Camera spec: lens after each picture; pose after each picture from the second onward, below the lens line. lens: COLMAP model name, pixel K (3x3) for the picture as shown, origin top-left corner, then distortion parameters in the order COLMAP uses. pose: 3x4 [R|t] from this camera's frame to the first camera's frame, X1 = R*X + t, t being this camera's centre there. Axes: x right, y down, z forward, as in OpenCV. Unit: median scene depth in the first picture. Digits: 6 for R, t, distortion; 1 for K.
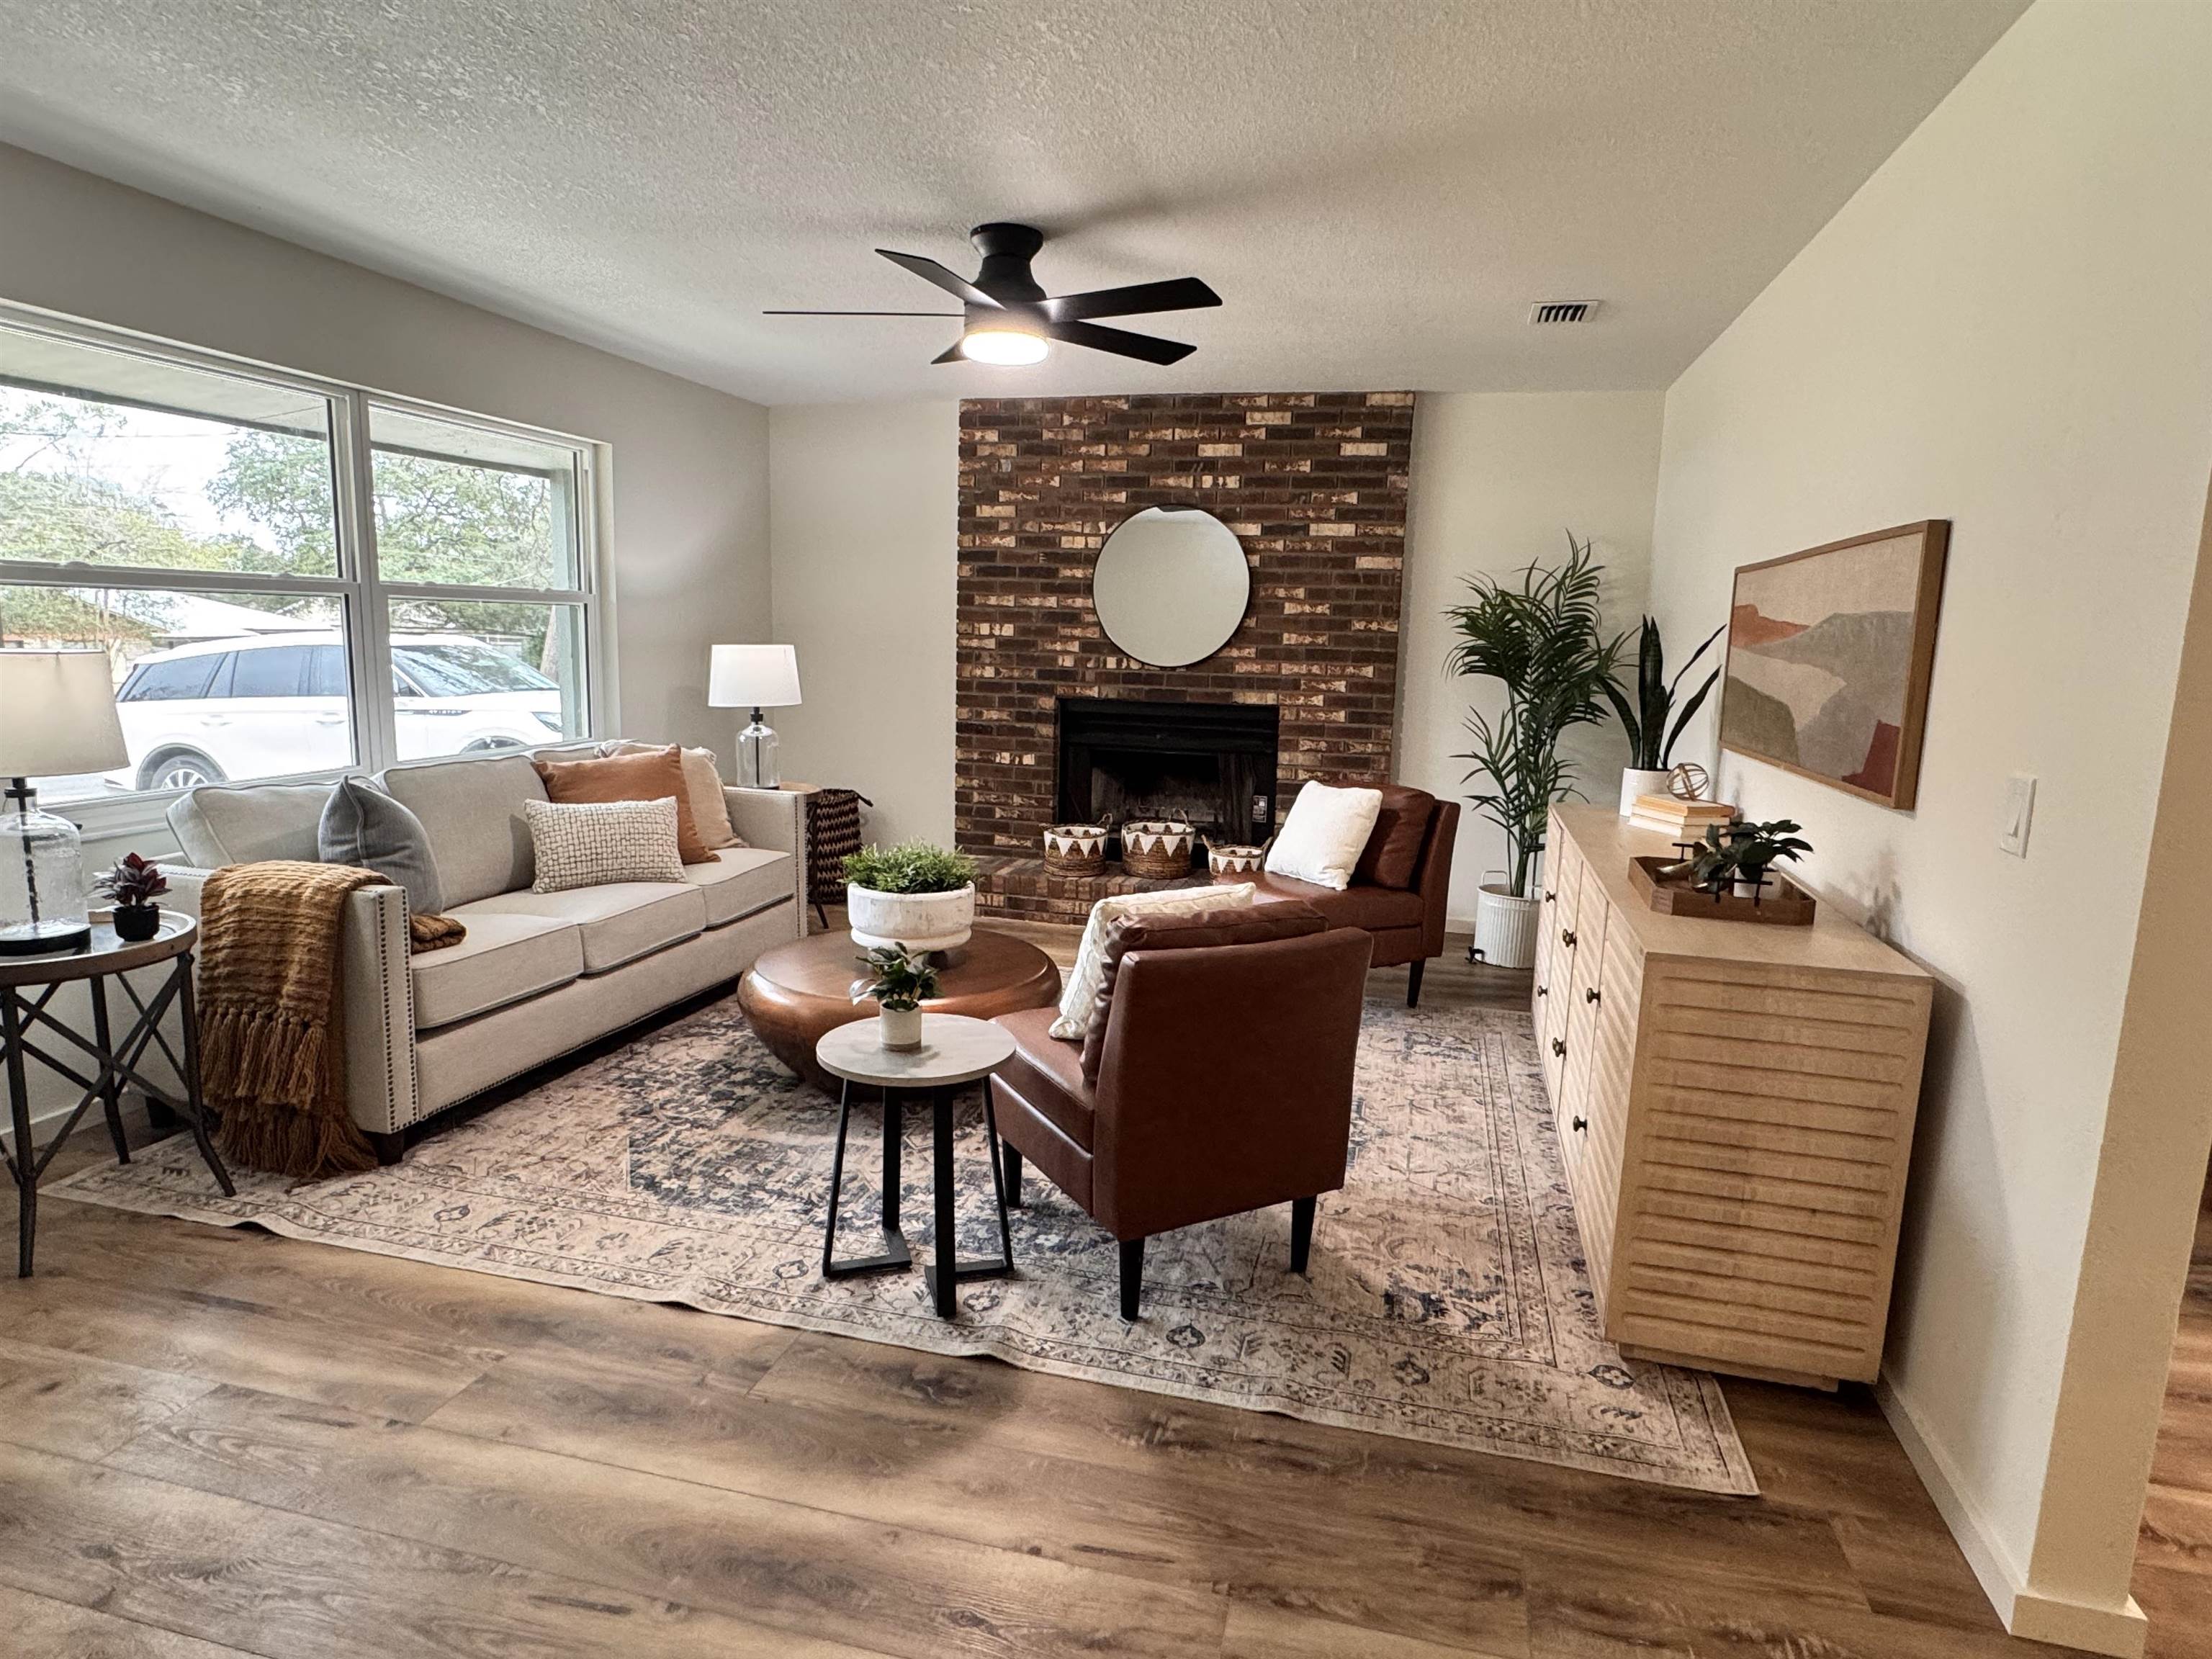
lens RADIAL K [[1265.0, 0, 1115.4], [0, 1265.0, 831.6], [0, 0, 1]] dist [-0.000671, -0.002169]
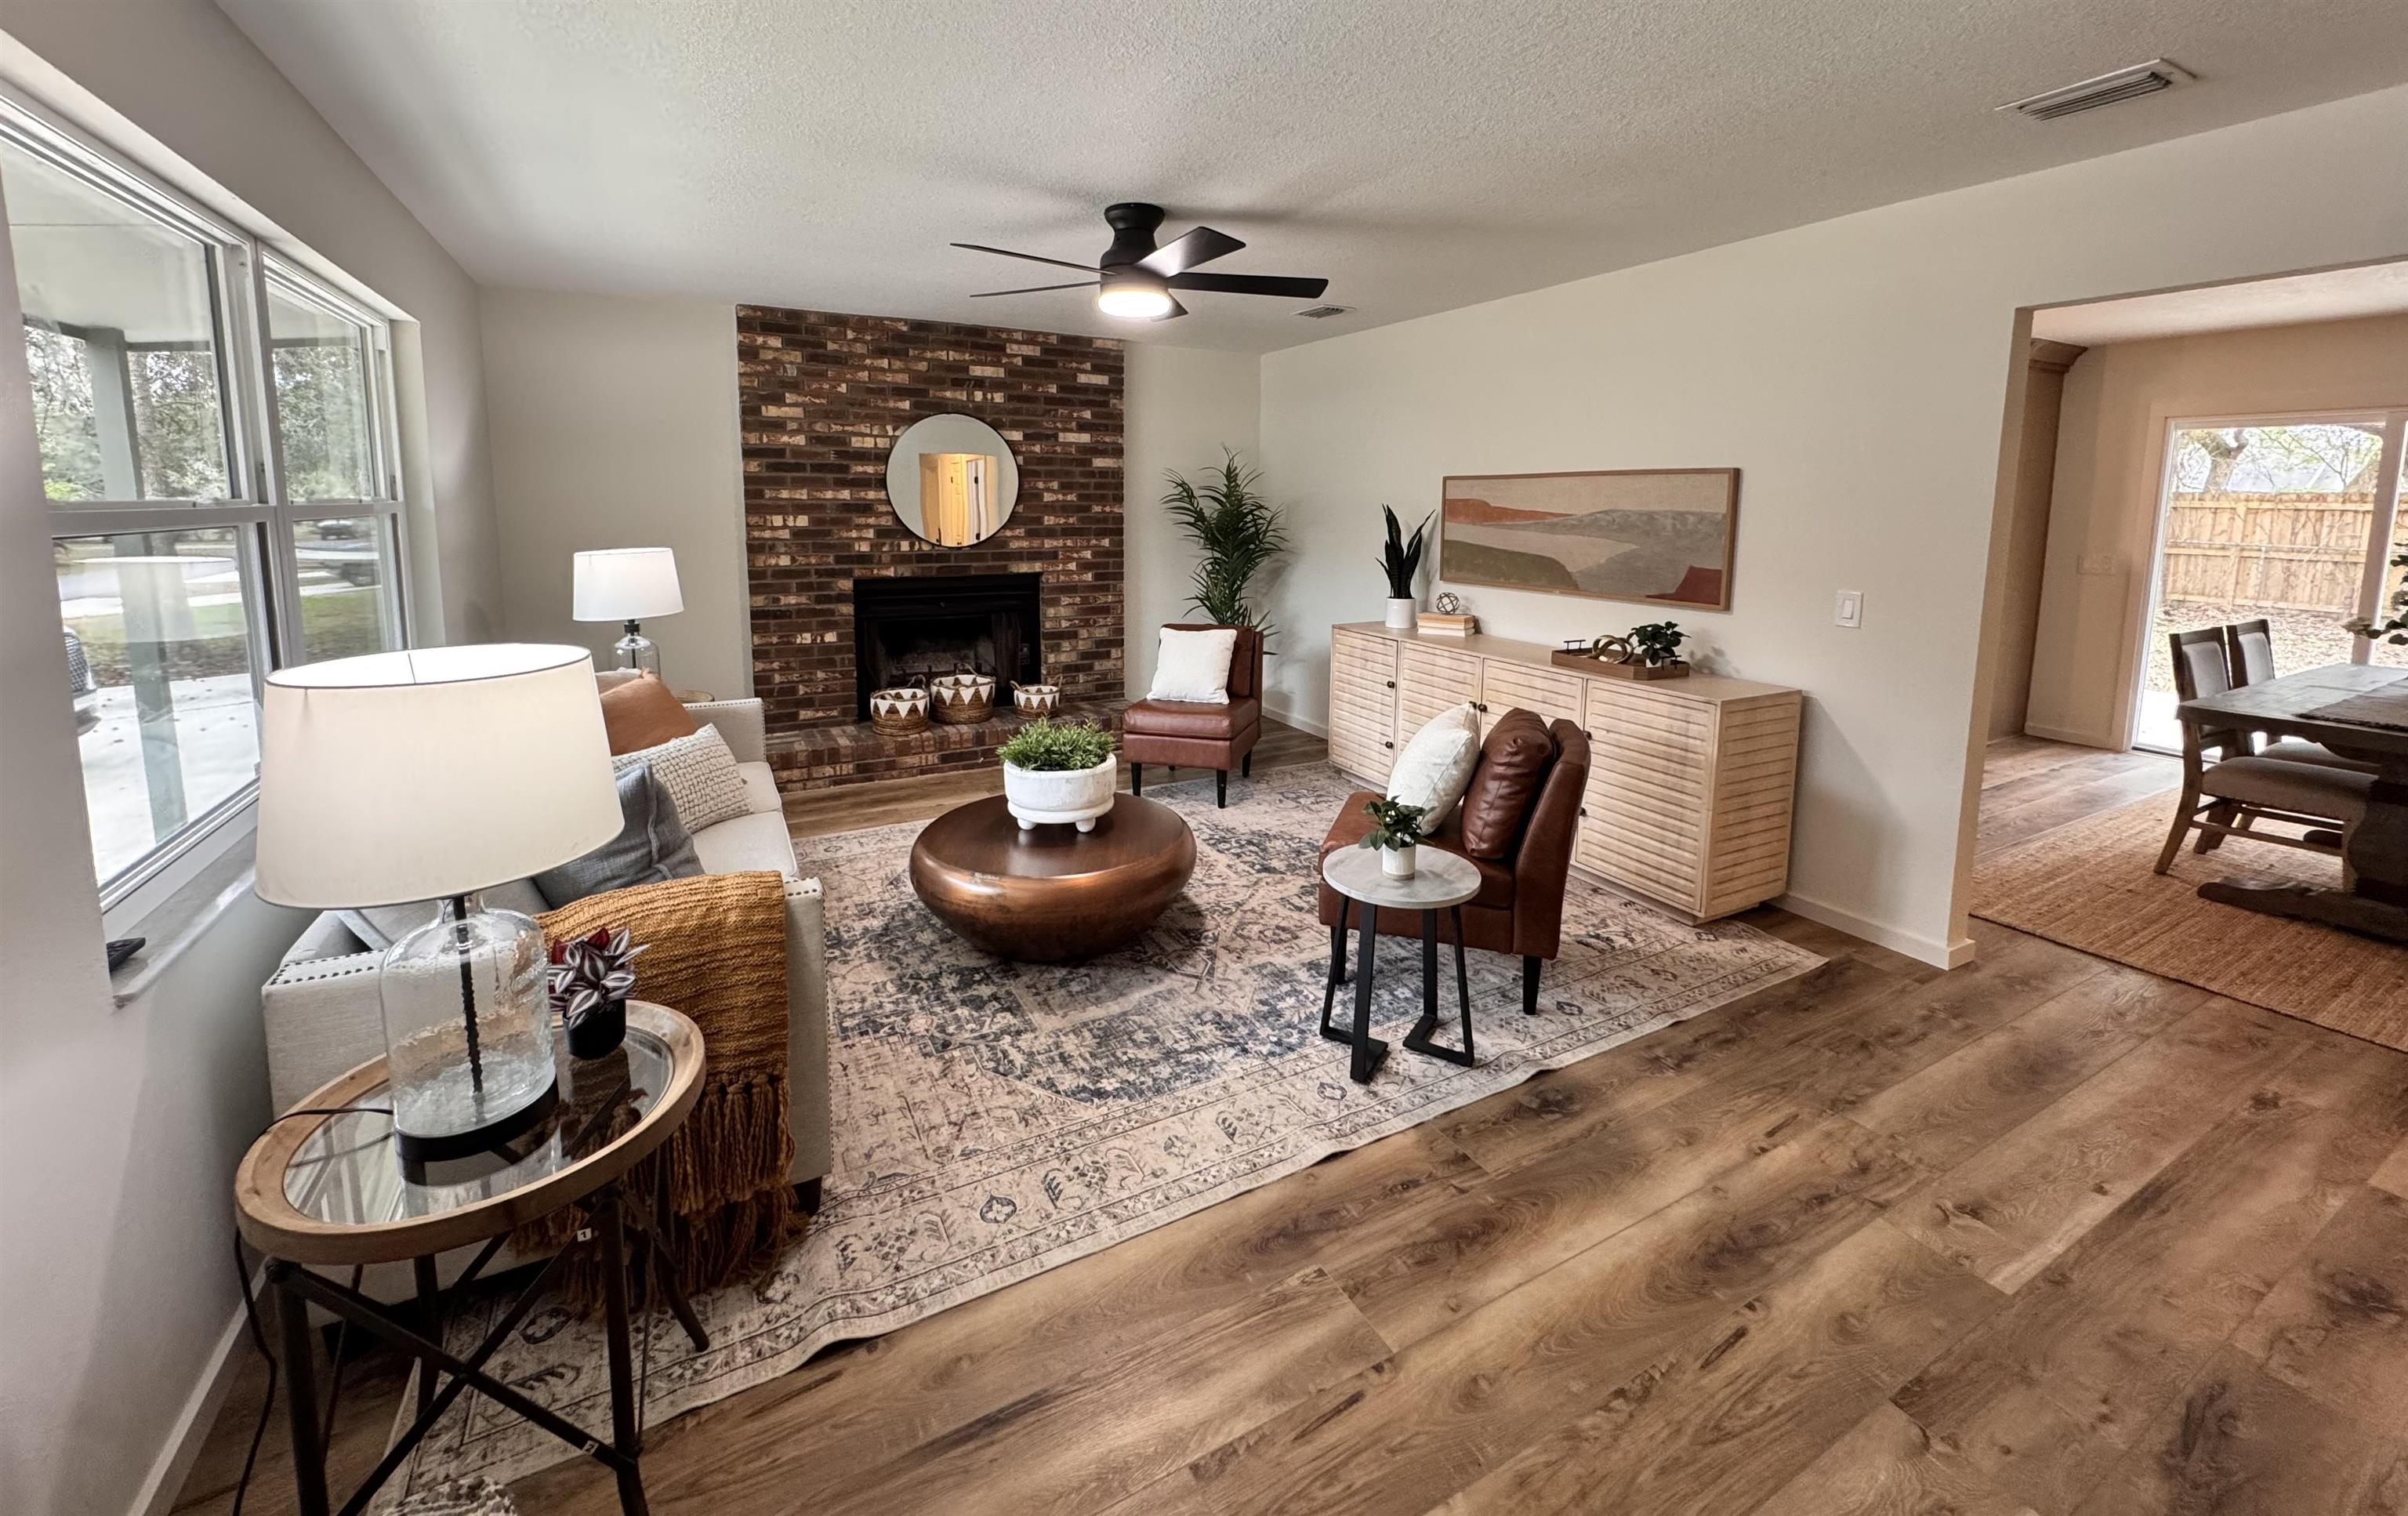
lens RADIAL K [[952.7, 0, 1207.9], [0, 952.7, 612.1], [0, 0, 1]] dist [-0.002180, 0.000080]
pose [[0.732728, -0.102569, 0.672747, -0.668299], [0.120755, 0.992485, 0.019797, -0.096951], [-0.669722, 0.066732, 0.739608, 0.291875]]
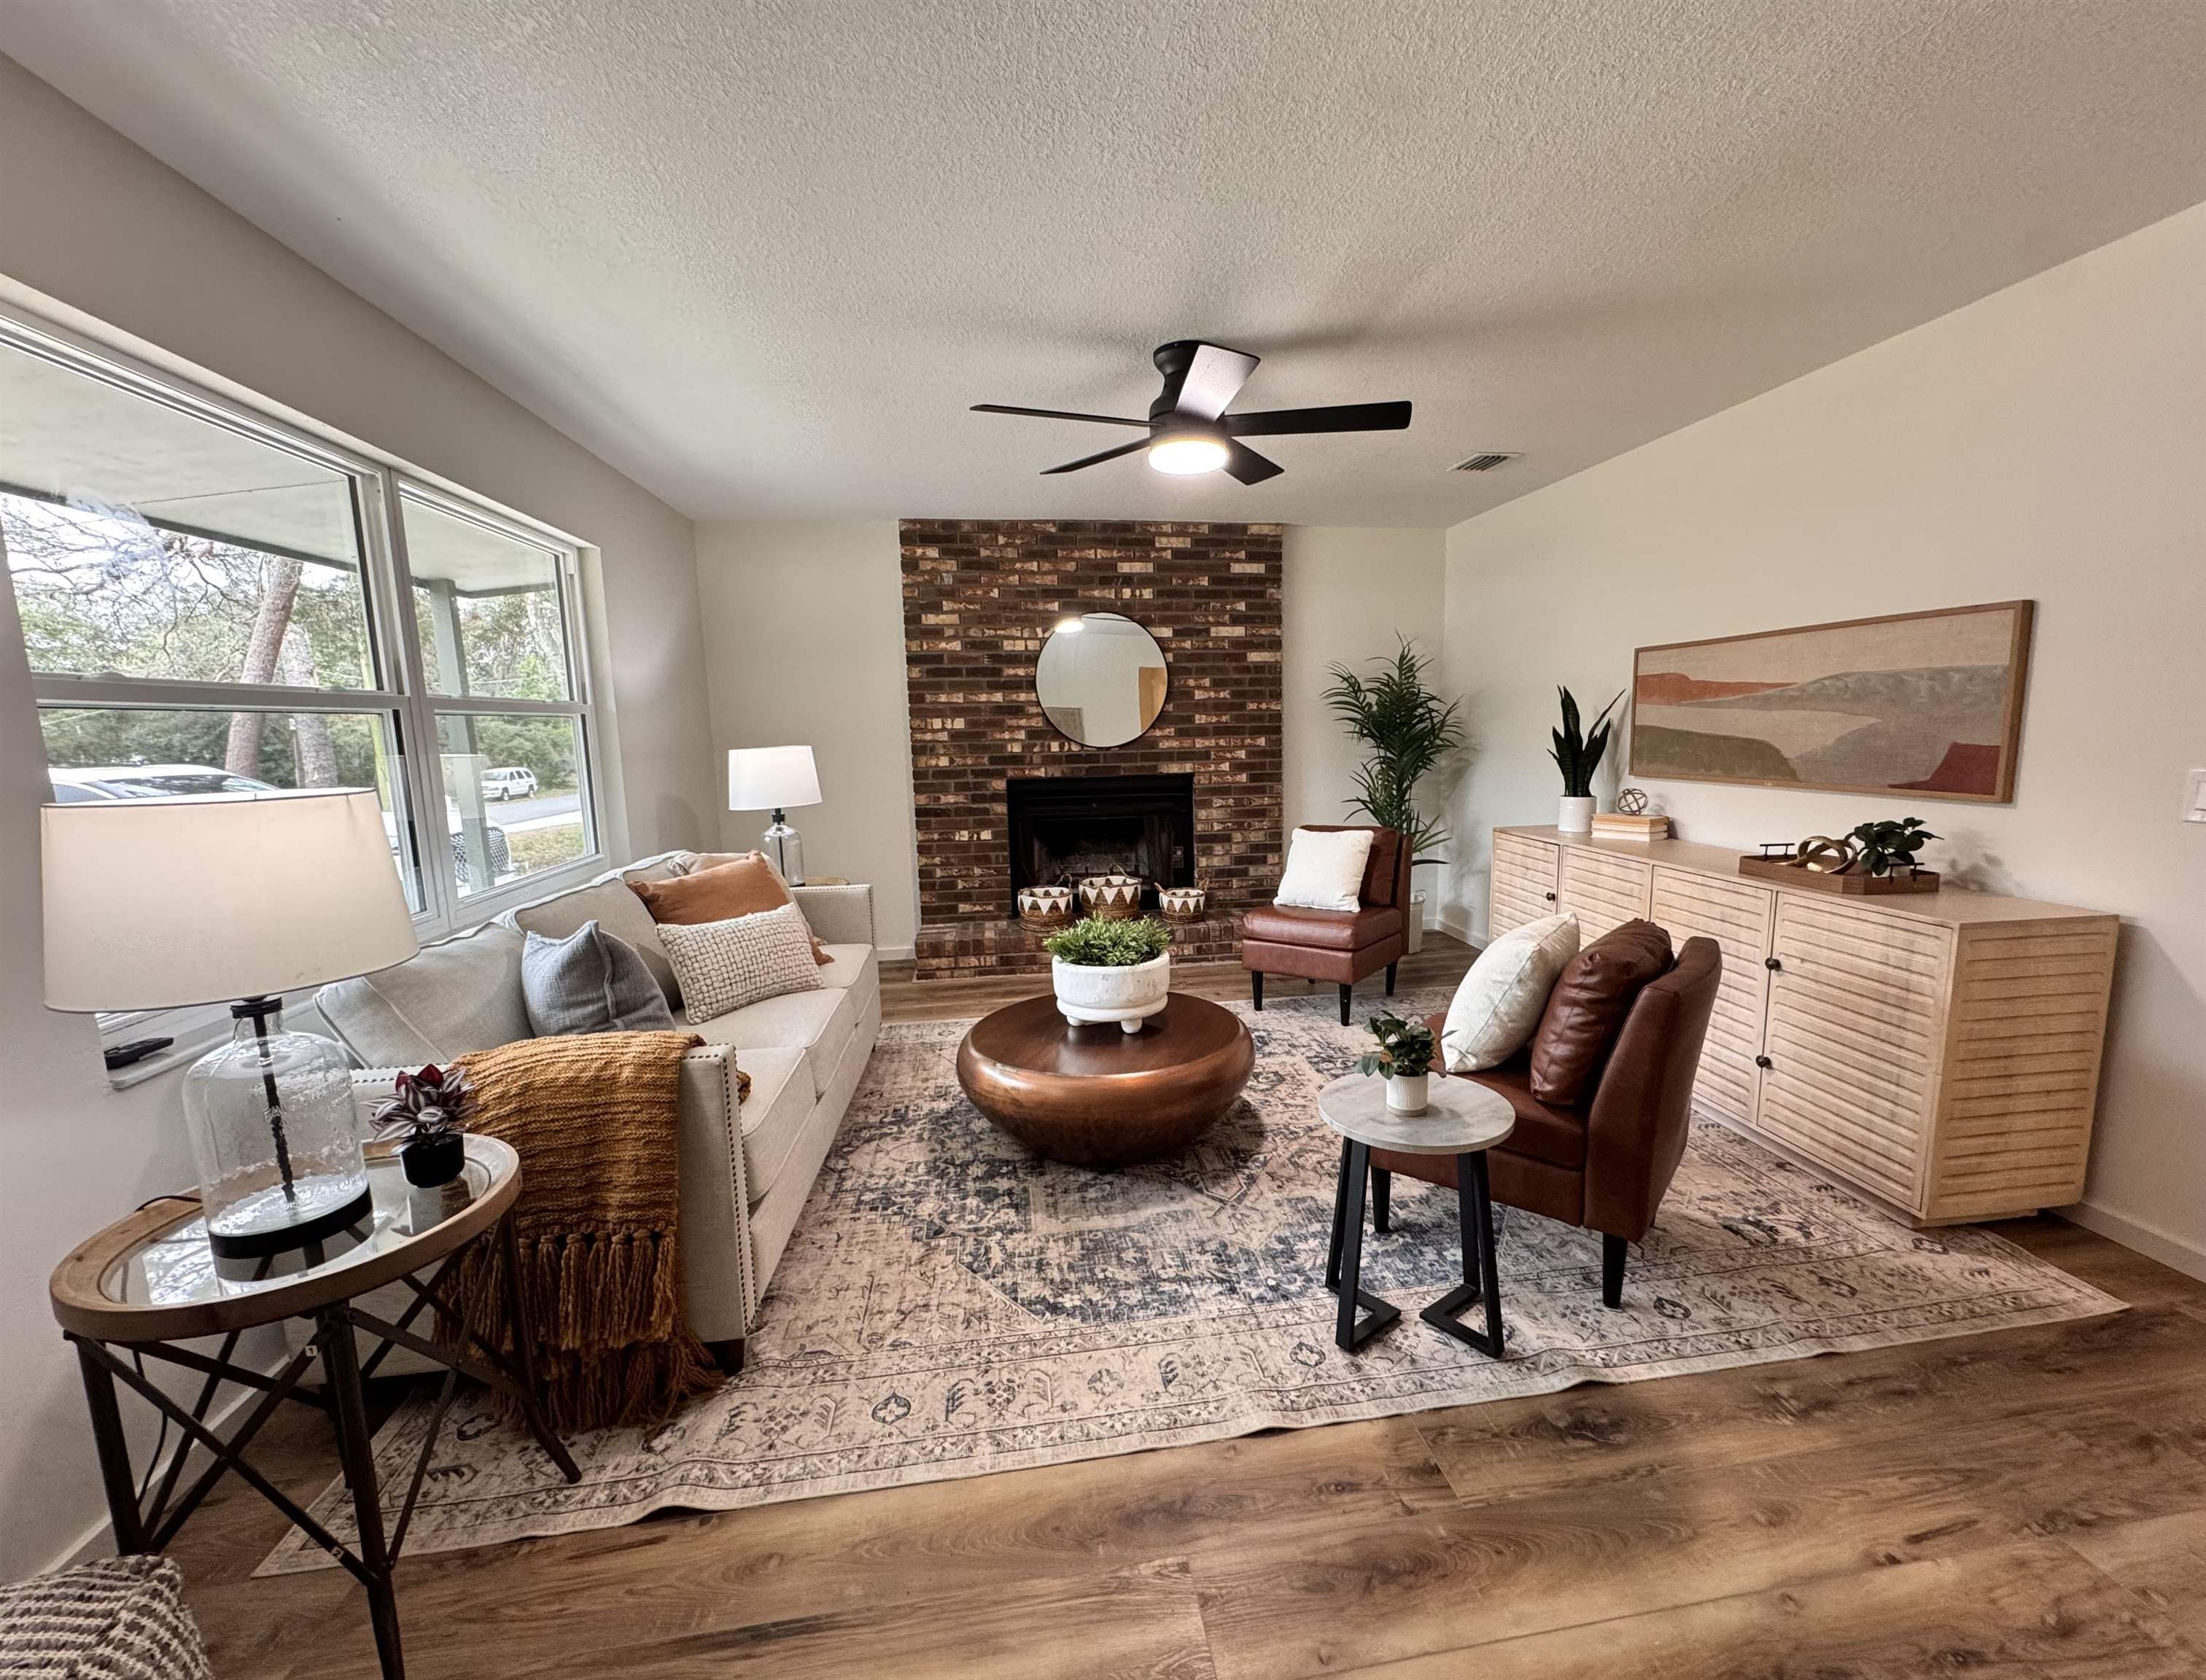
lens RADIAL K [[945.7, 0, 1158.8], [0, 945.7, 863.5], [0, 0, 1]] dist [-0.003377, 0.000678]
pose [[0.914821, -0.105599, 0.389809, -0.458167], [0.108824, 0.993964, 0.013872, -0.045818], [-0.388921, 0.029730, 0.920791, 0.261540]]
